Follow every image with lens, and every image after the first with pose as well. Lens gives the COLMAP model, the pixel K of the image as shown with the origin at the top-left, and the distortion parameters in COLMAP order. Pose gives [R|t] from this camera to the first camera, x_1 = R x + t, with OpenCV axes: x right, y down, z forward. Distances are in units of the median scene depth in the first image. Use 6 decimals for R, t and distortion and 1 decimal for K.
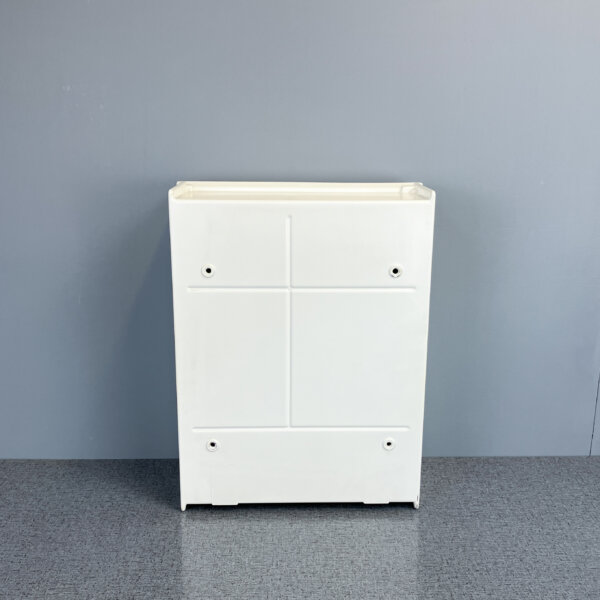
lens RADIAL K [[653.4, 0, 314.8], [0, 653.4, 279.3], [0, 0, 1]] dist [-0.027595, 0.000000]
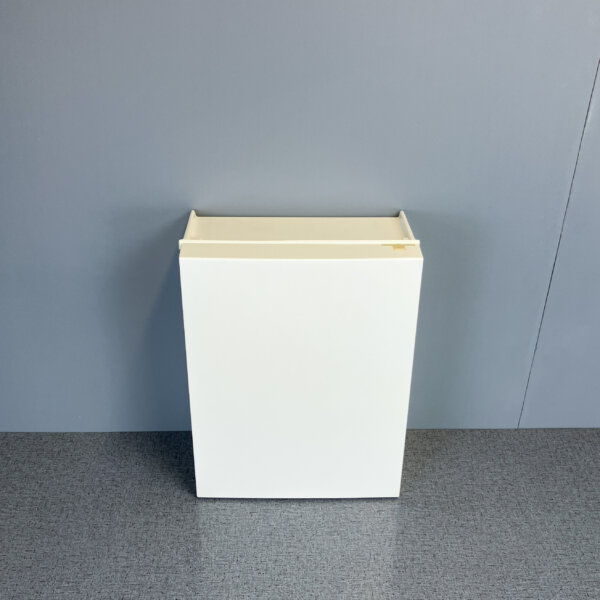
lens RADIAL K [[653.4, 0, 299.4], [0, 653.4, 303.7], [0, 0, 1]] dist [-0.027595, 0.000000]
pose [[0.999999, 0.000993, 0.001000, 0.054544], [-0.001212, 0.968271, 0.249901, -0.321946], [-0.000720, -0.249902, 0.968271, -0.078450]]
